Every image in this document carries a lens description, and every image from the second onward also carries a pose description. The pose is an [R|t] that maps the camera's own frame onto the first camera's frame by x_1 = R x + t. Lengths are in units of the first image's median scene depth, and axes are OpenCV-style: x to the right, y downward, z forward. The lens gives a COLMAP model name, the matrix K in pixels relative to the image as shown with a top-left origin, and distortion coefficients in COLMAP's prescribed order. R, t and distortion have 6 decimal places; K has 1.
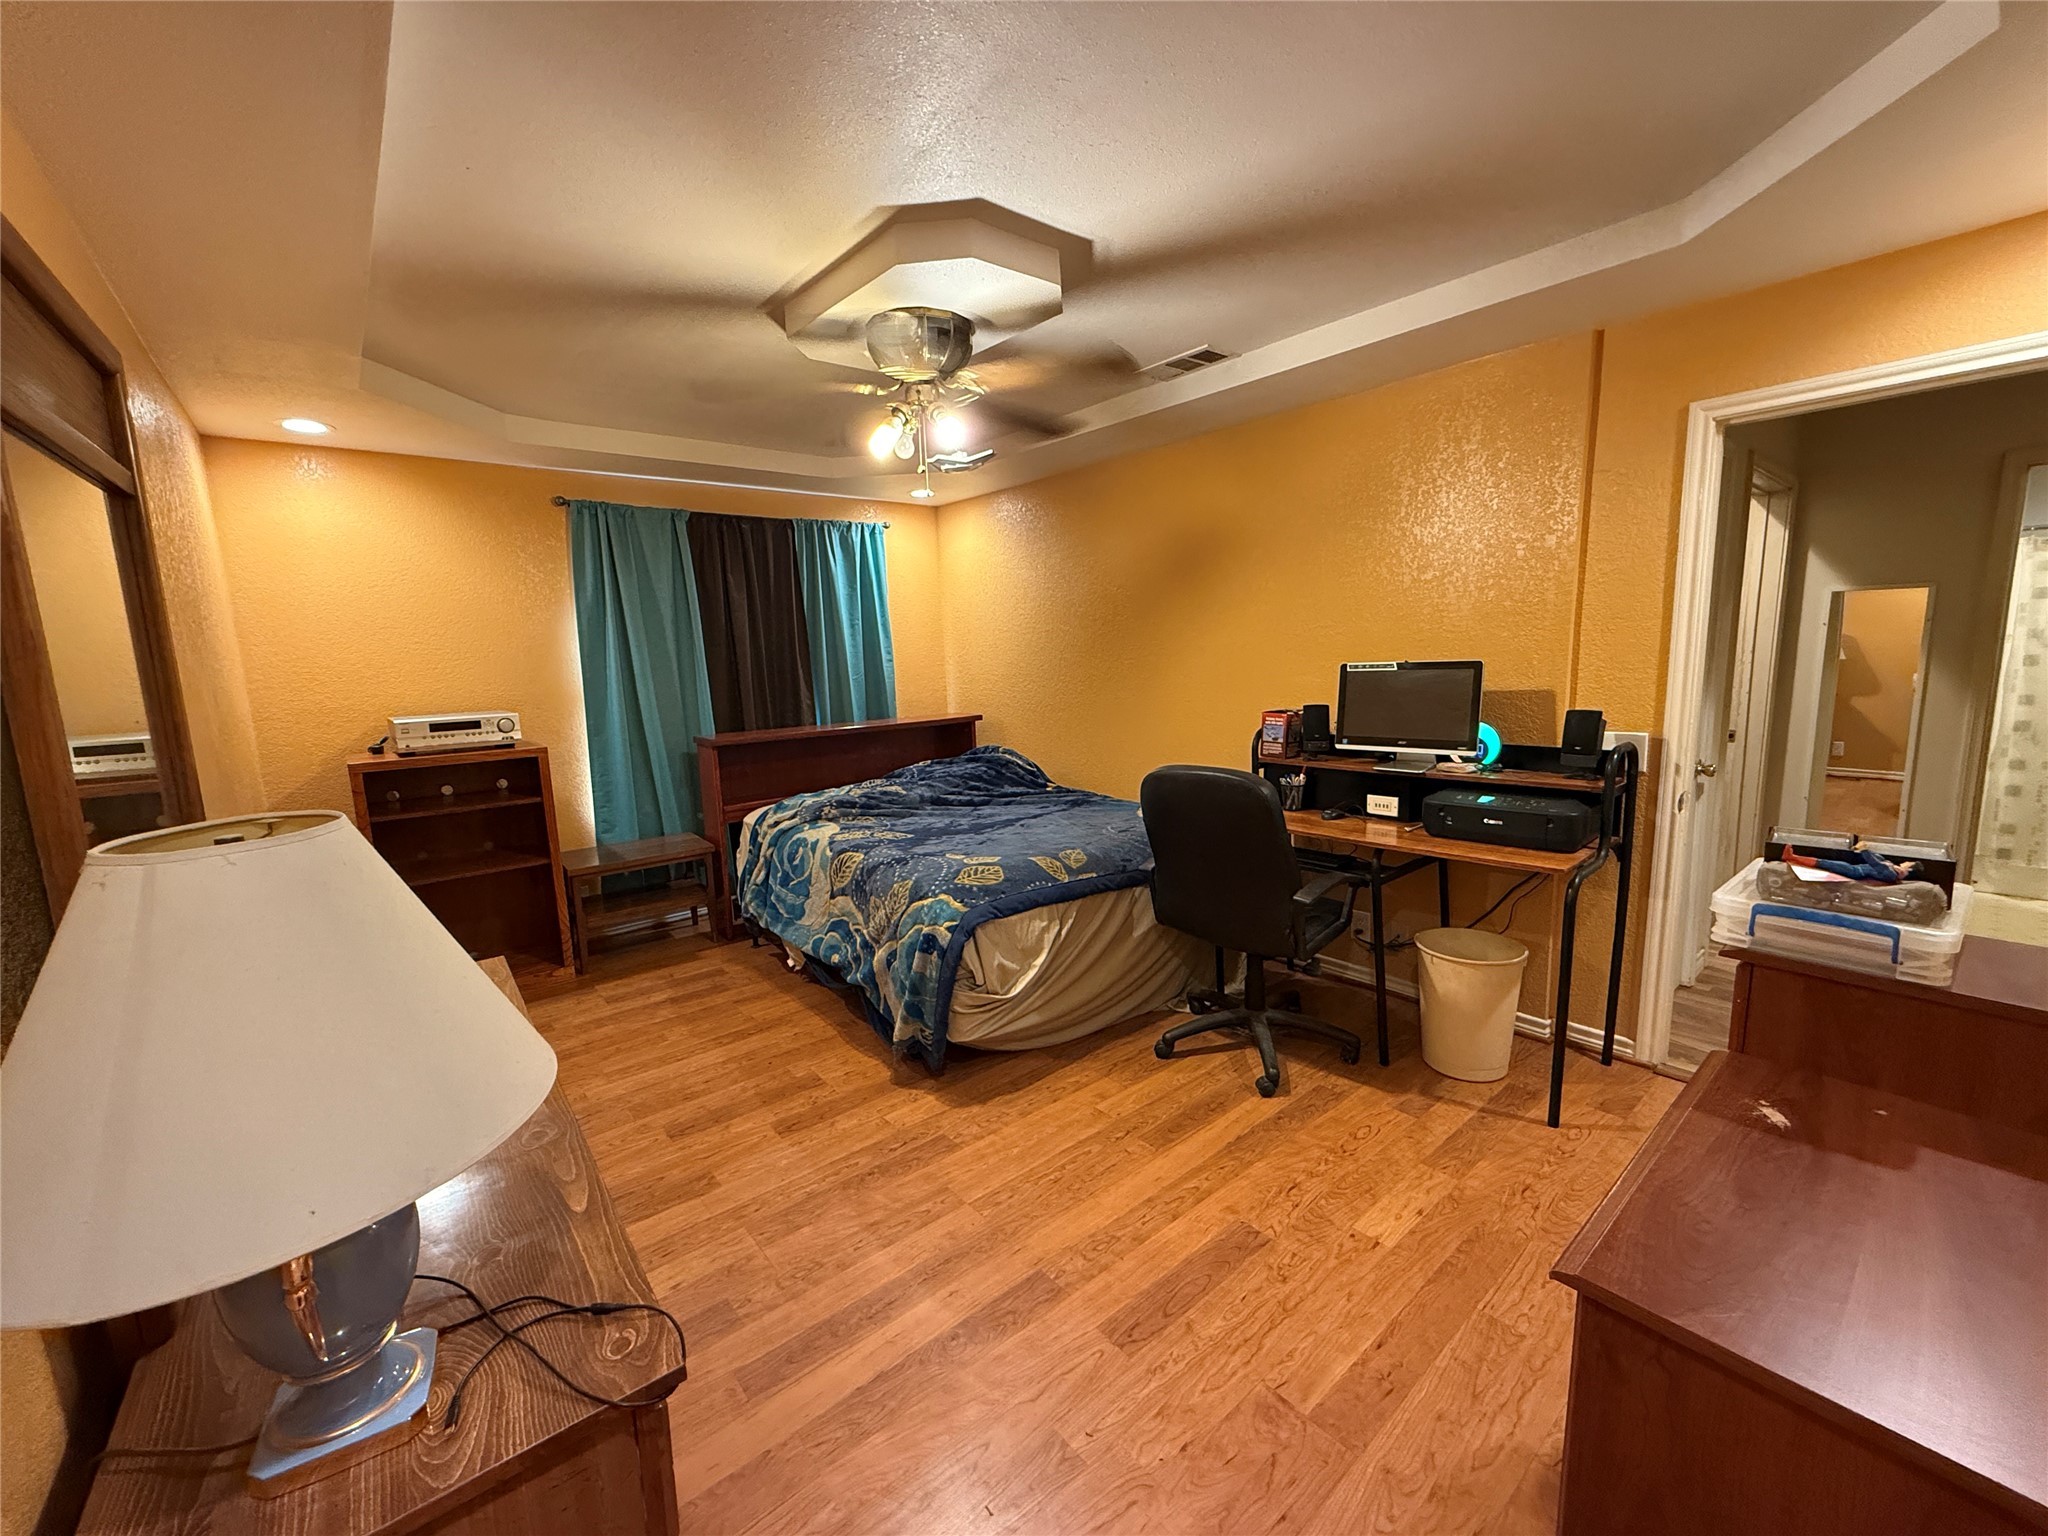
lens RADIAL K [[805.7, 0, 1016.8], [0, 805.7, 764.8], [0, 0, 1]] dist [-0.009513, 0.000194]
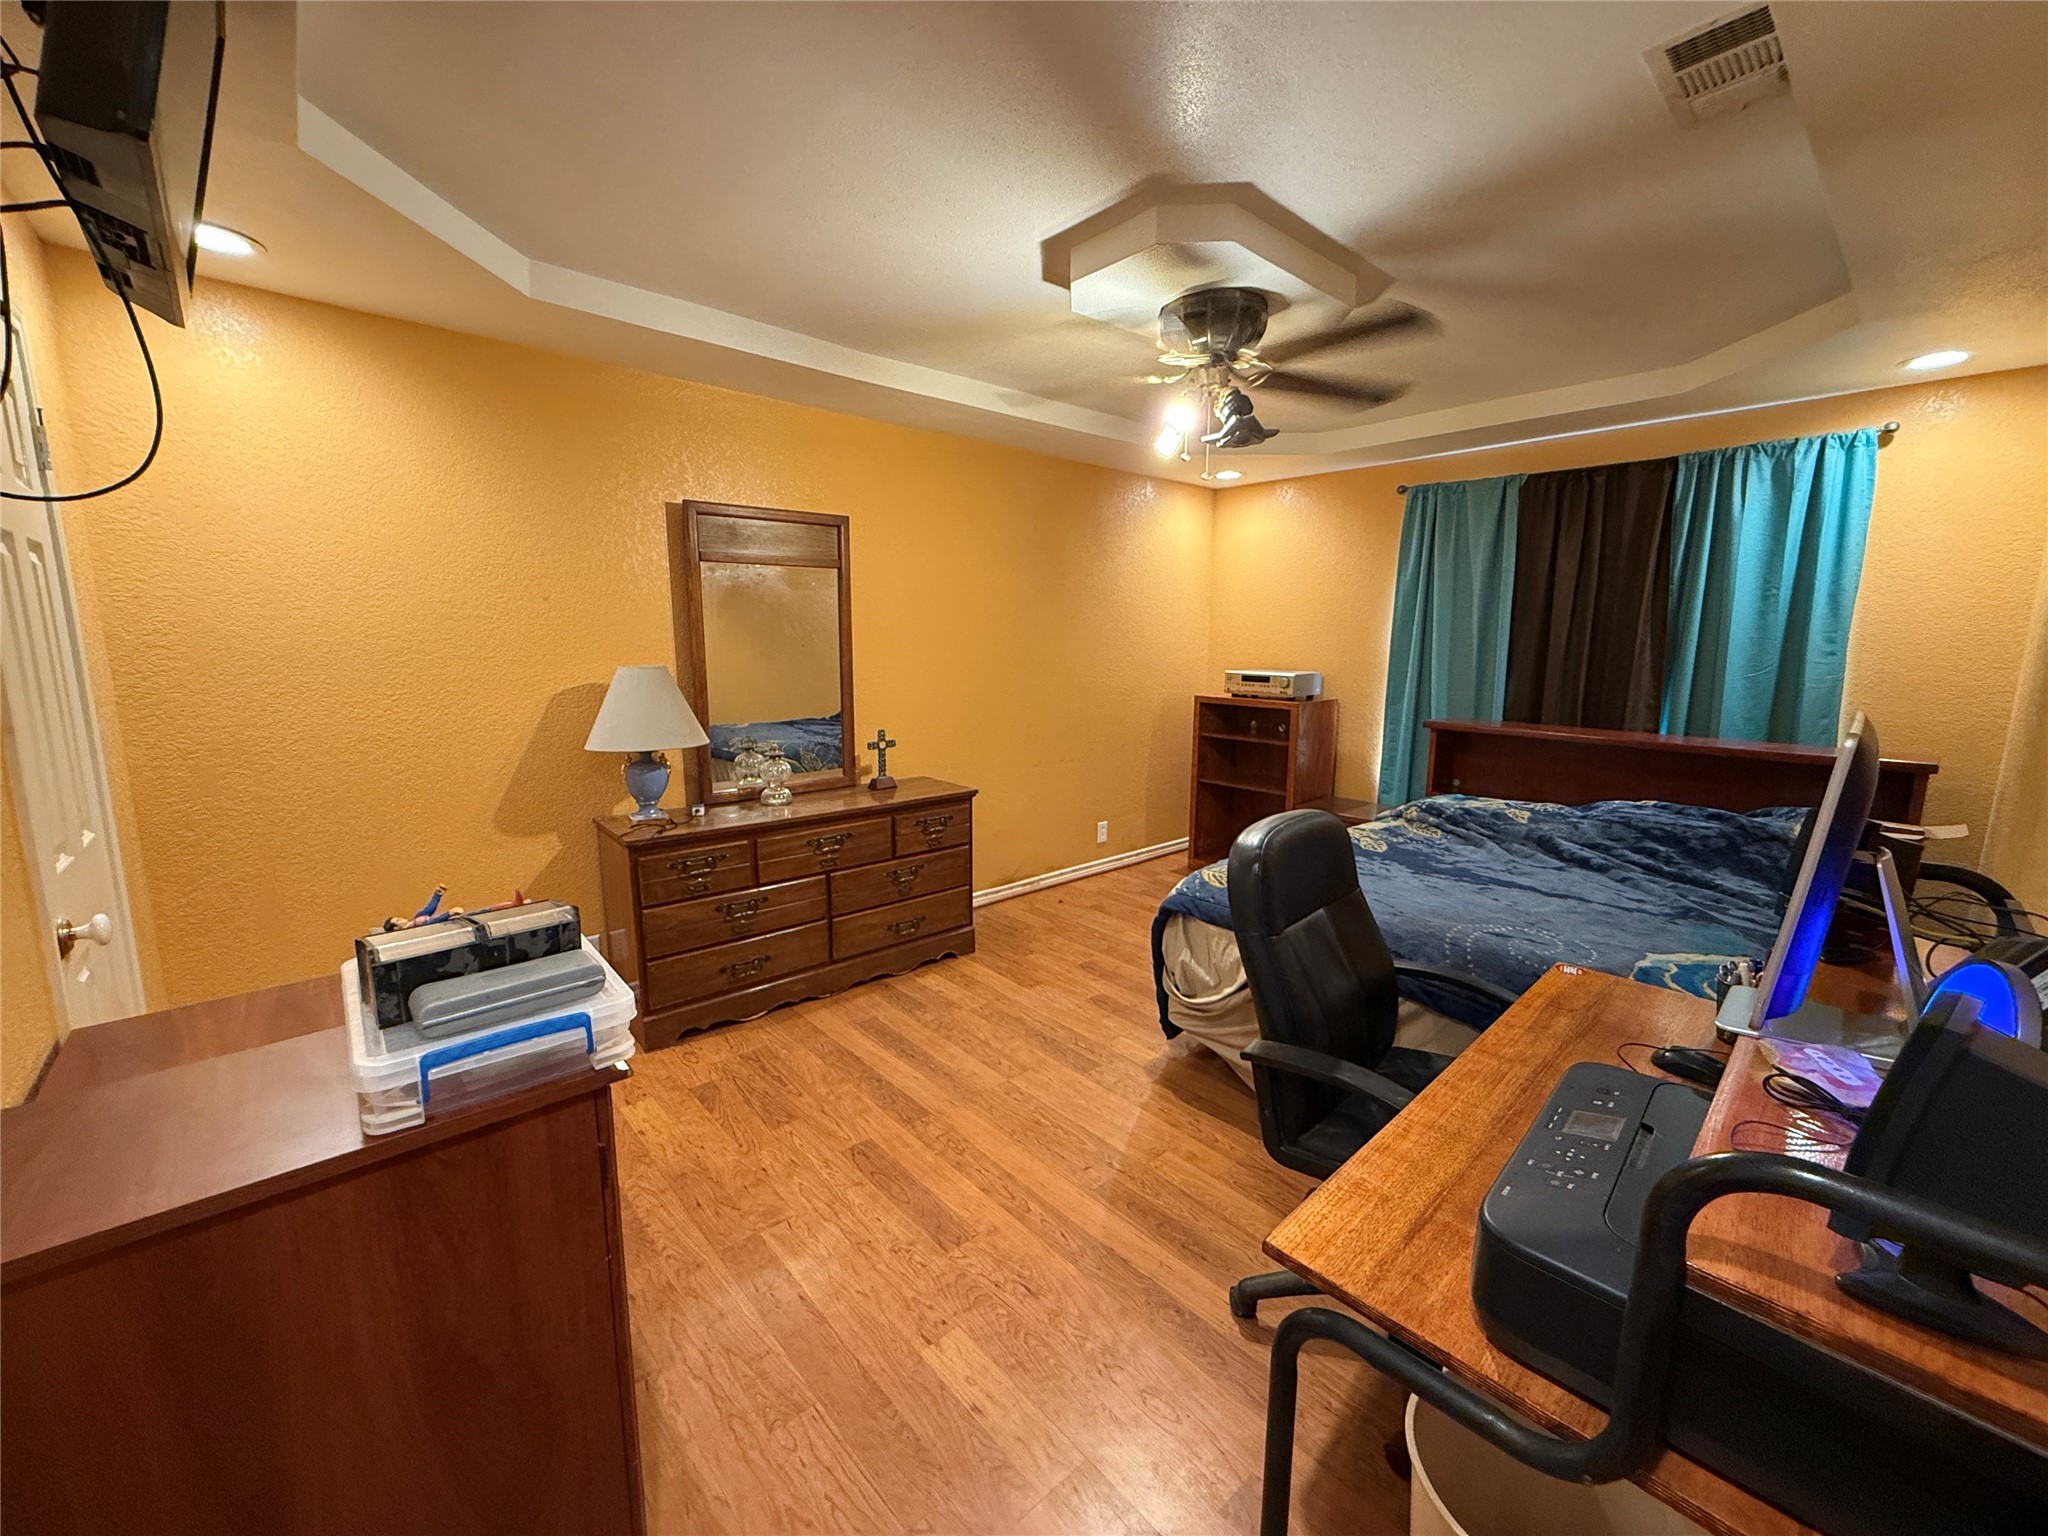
lens RADIAL K [[805.7, 0, 1015.3], [0, 805.7, 762.3], [0, 0, 1]] dist [-0.009513, 0.000194]
pose [[0.044912, 0.189224, -0.980906, 0.639963], [-0.152279, 0.971719, 0.180480, -0.093816], [0.987317, 0.141266, 0.072456, 0.512280]]
